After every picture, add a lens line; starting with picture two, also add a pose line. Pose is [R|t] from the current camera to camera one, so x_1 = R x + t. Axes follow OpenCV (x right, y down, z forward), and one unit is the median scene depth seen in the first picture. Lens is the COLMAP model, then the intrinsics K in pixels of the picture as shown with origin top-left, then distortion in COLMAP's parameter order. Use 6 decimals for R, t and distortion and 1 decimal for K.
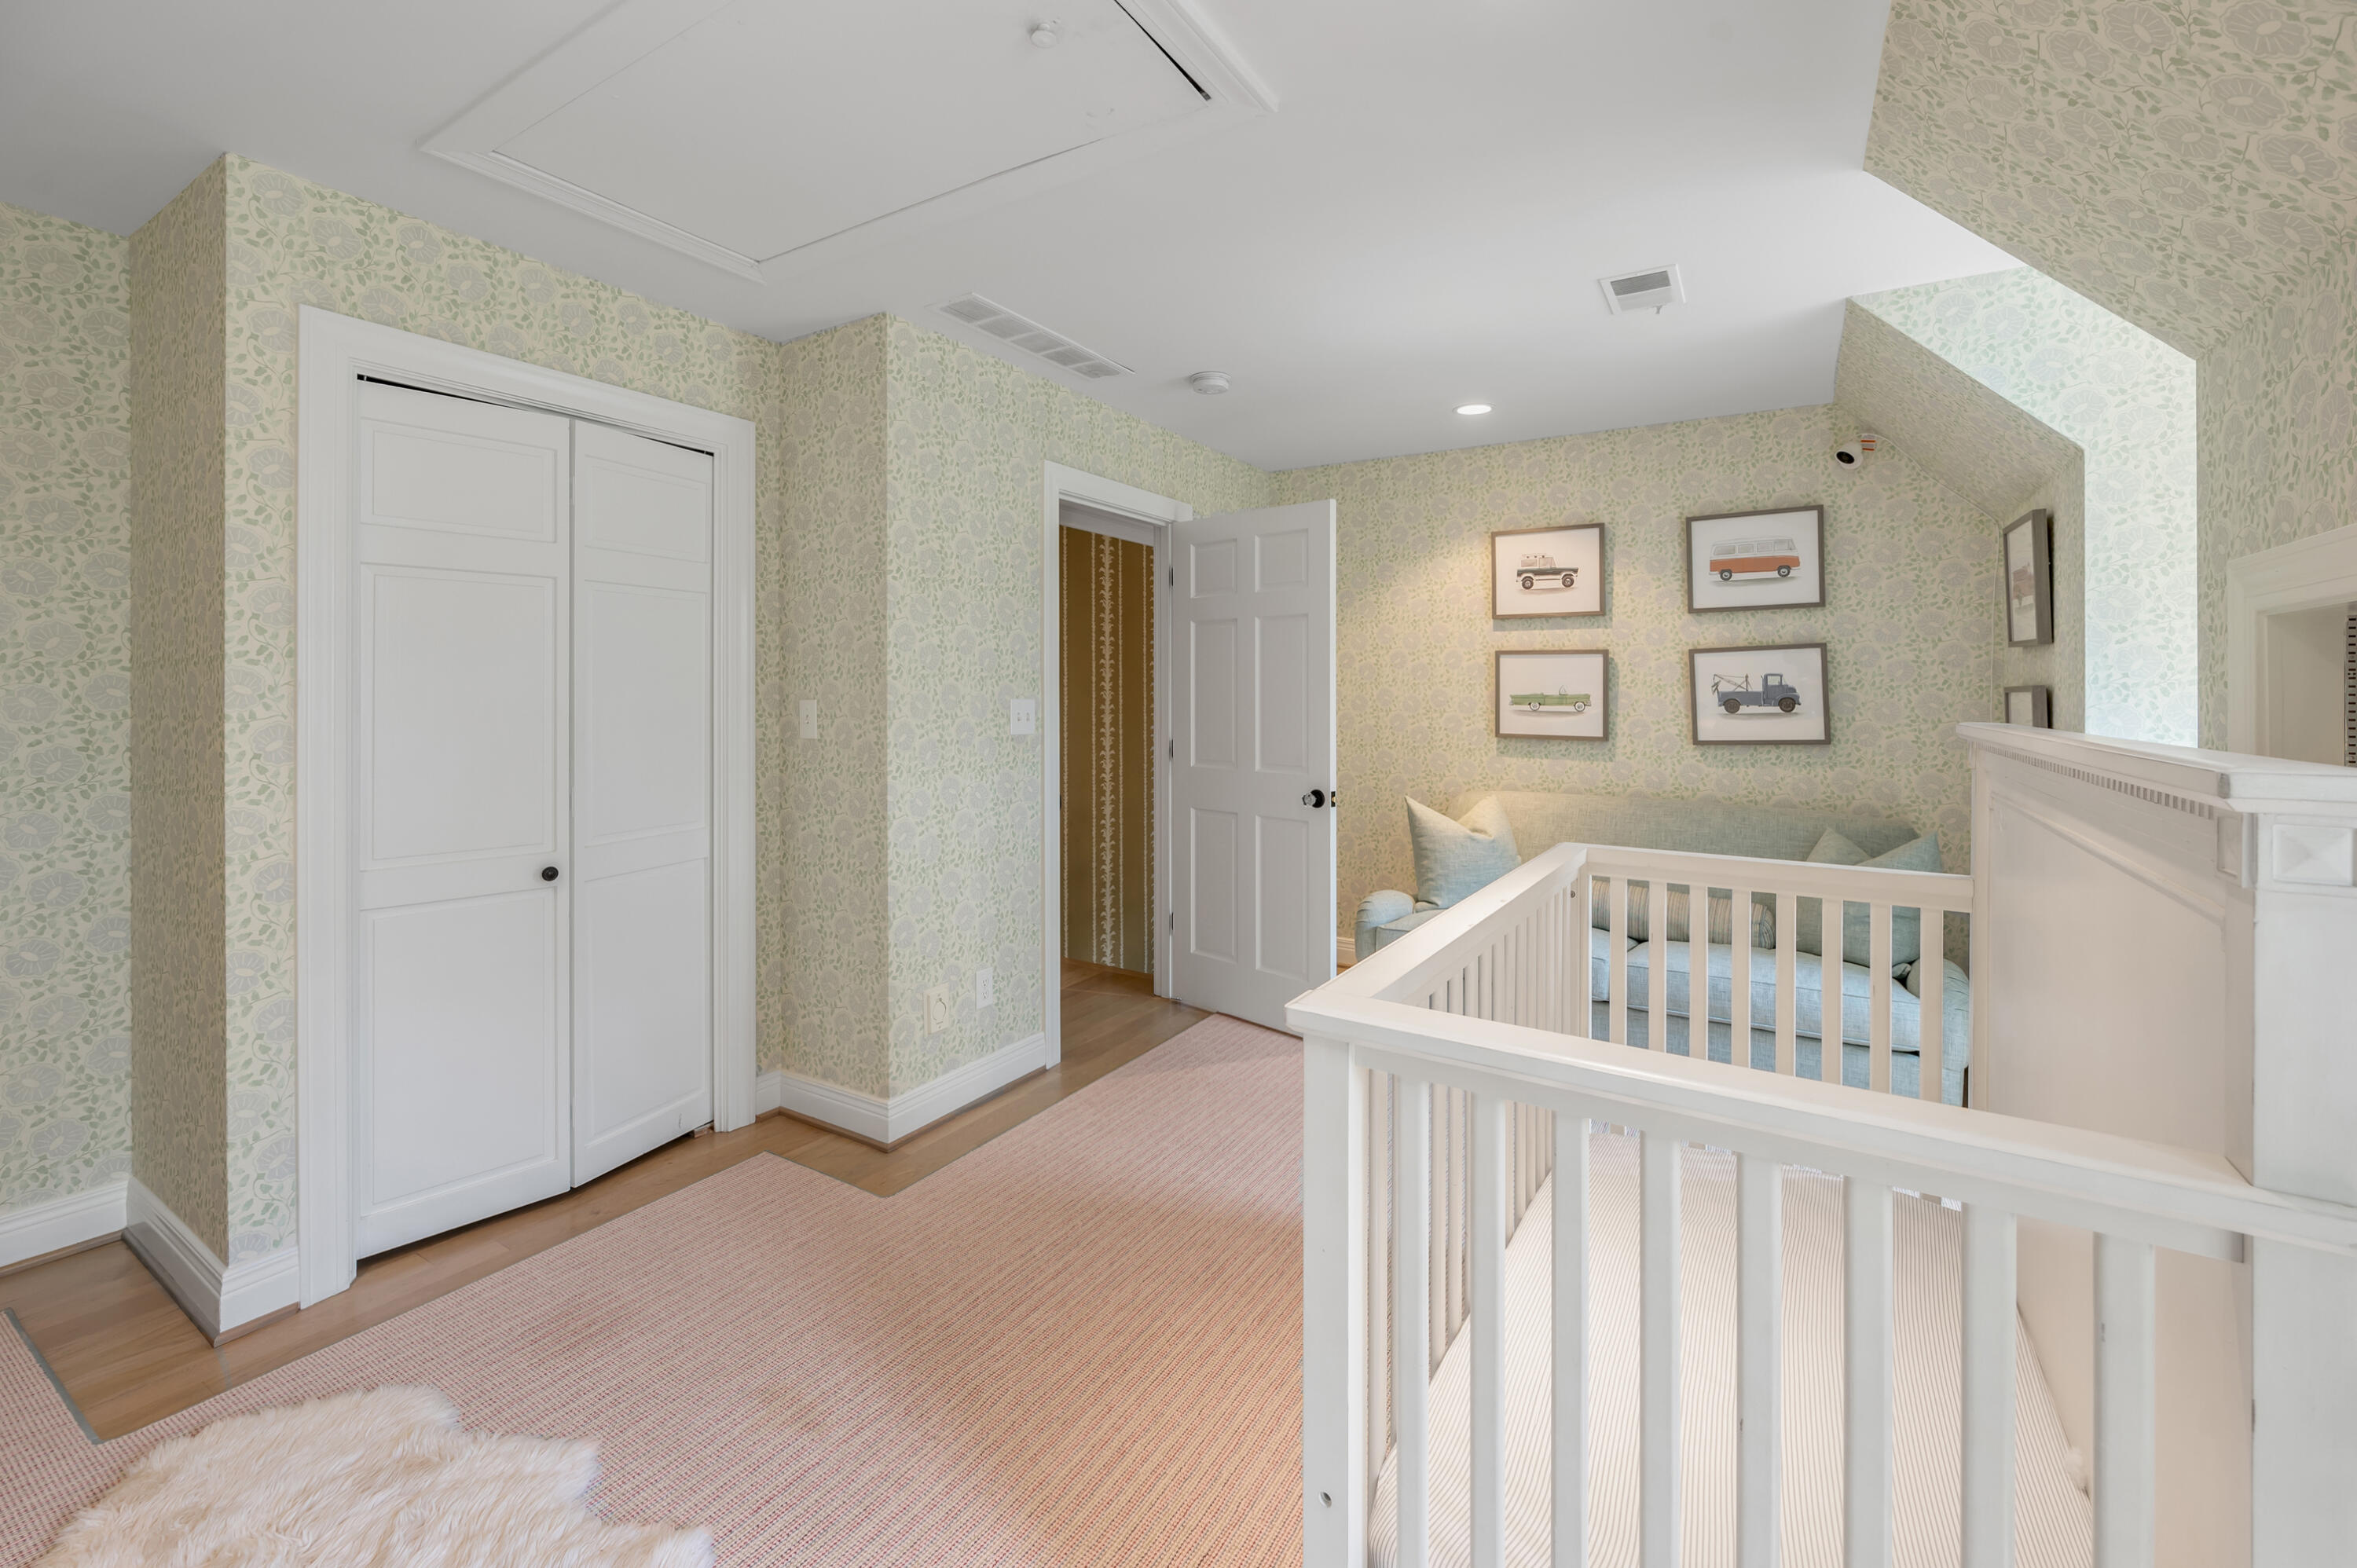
lens RADIAL K [[978.6, 0, 1178.7], [0, 978.6, 698.6], [0, 0, 1]] dist [-0.000804, -0.000169]
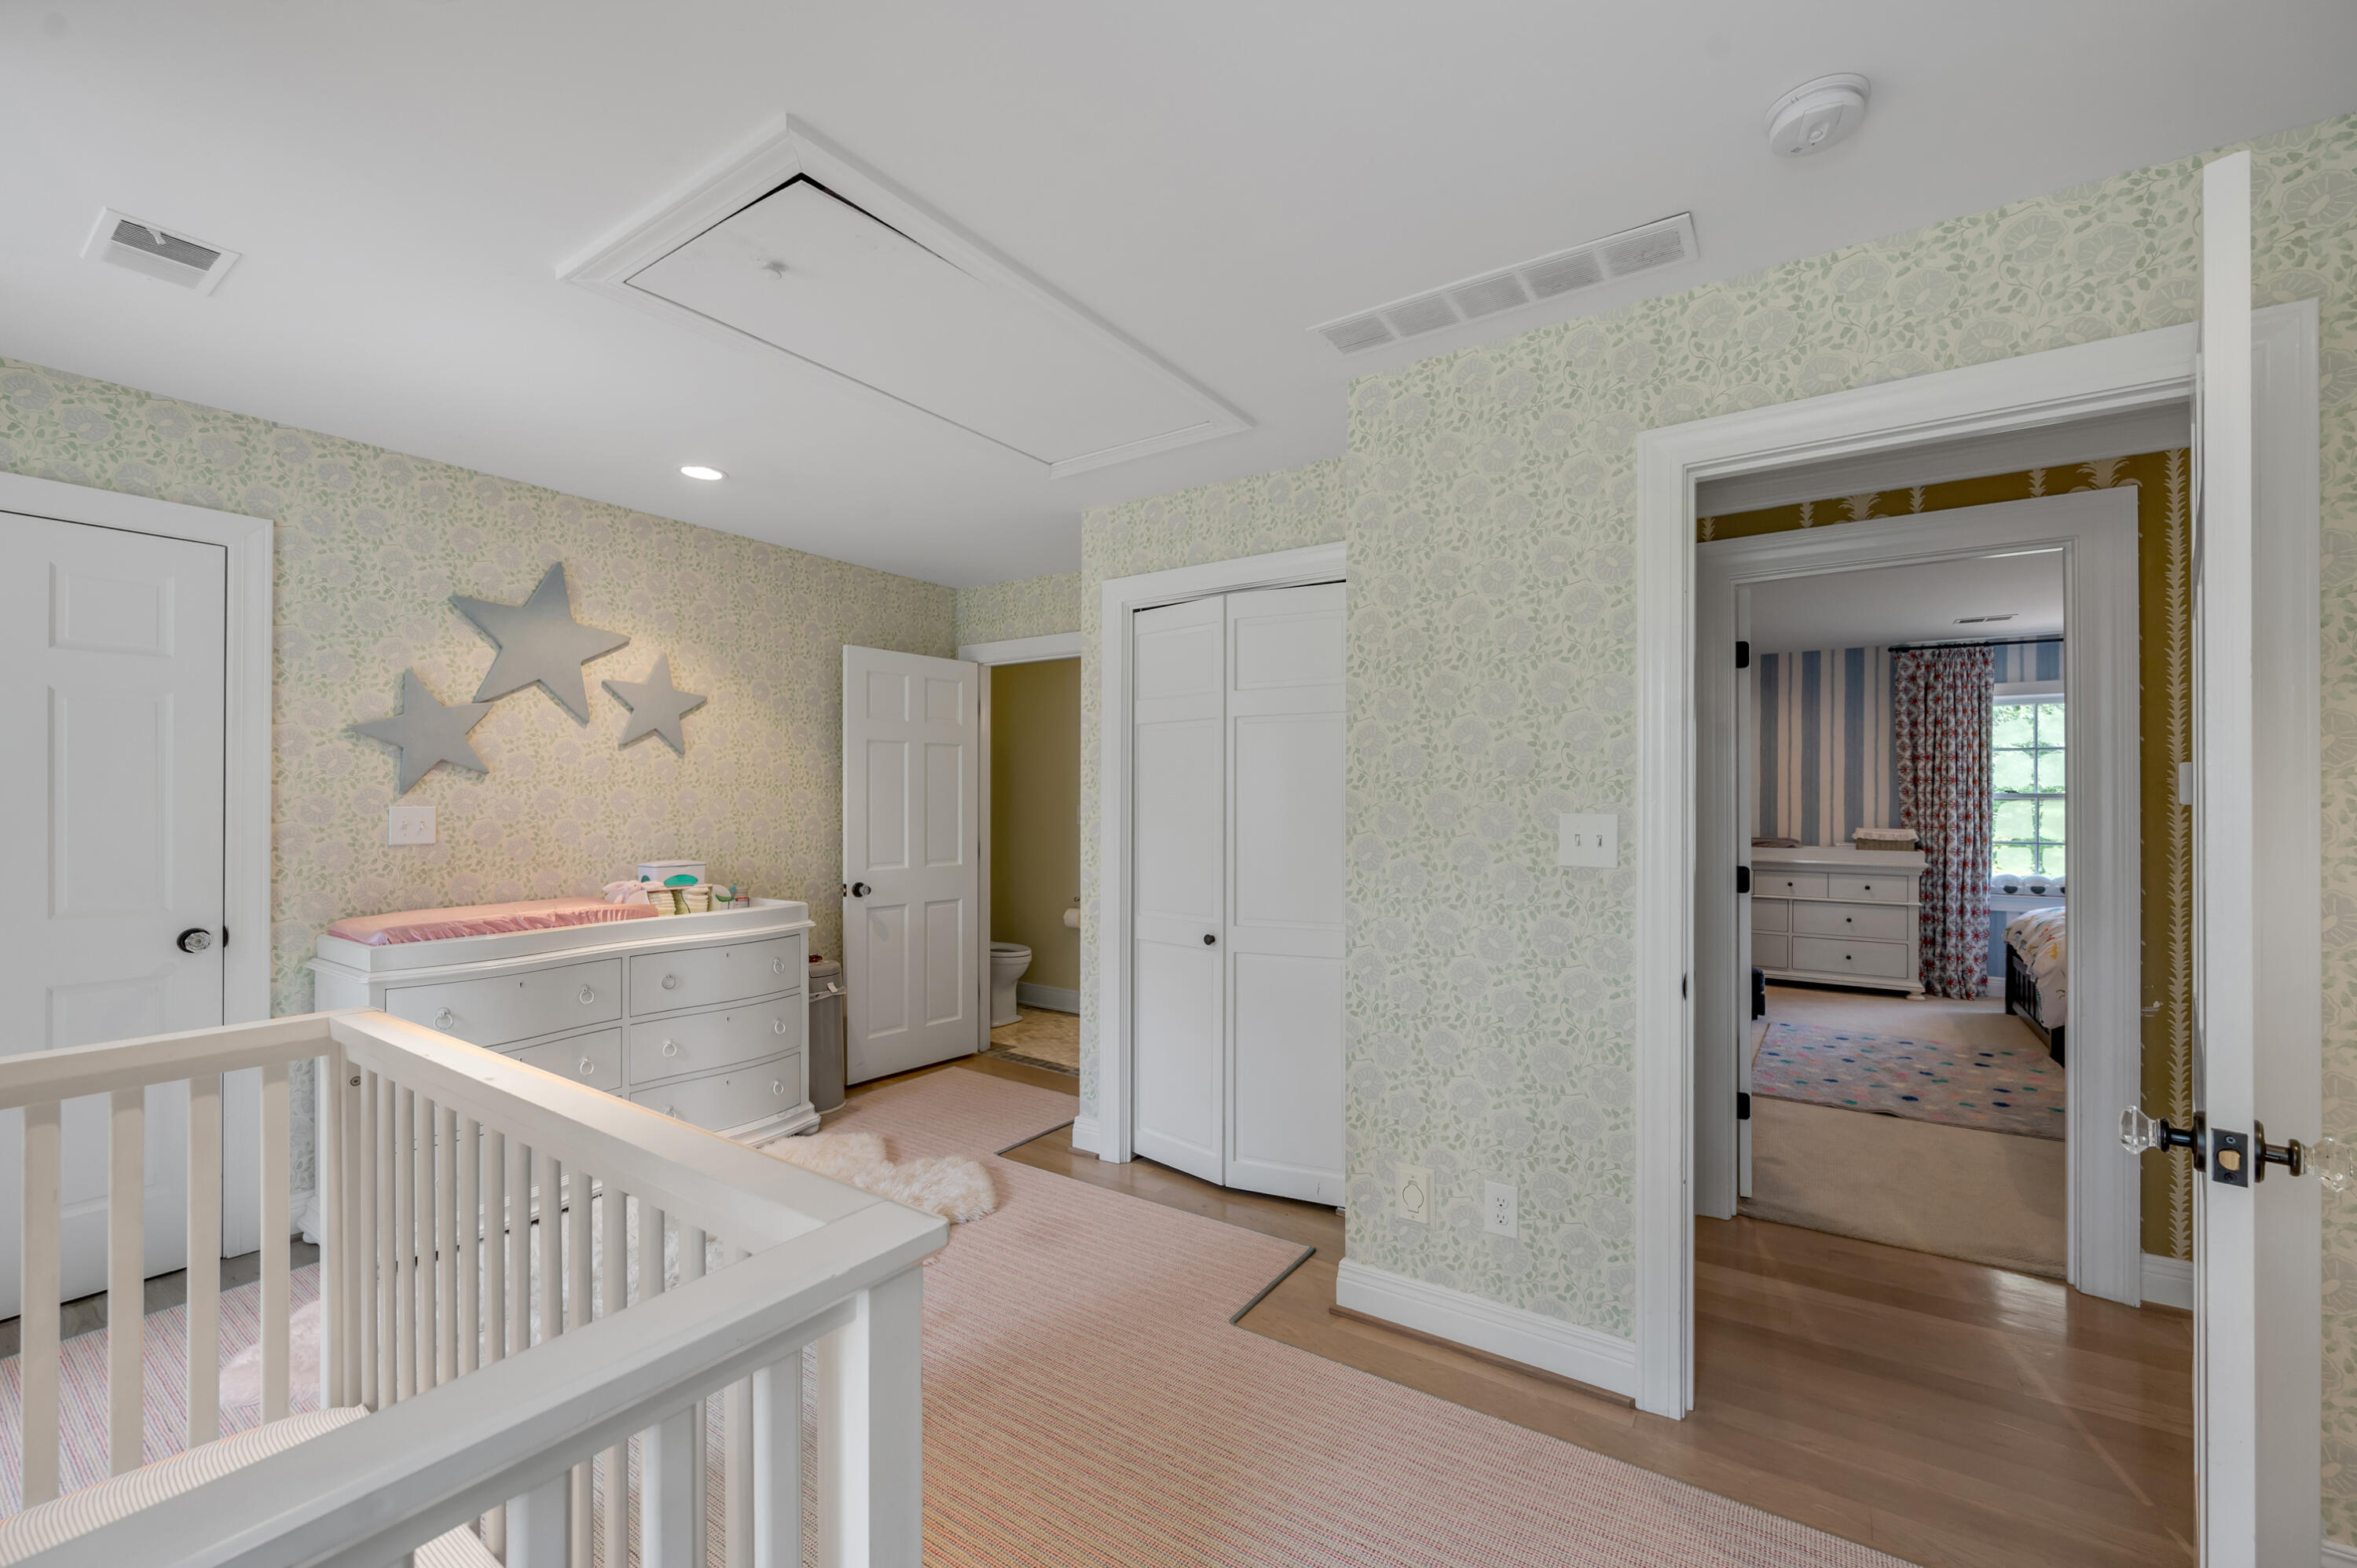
lens RADIAL K [[960.2, 0, 1168.4], [0, 960.2, 807.1], [0, 0, 1]] dist [0.000566, 0.000097]
pose [[-0.041278, 0.000179, -0.999148, 0.554419], [-0.008017, 0.999968, 0.000511, -0.002289], [0.999116, 0.008031, -0.041275, 0.821190]]
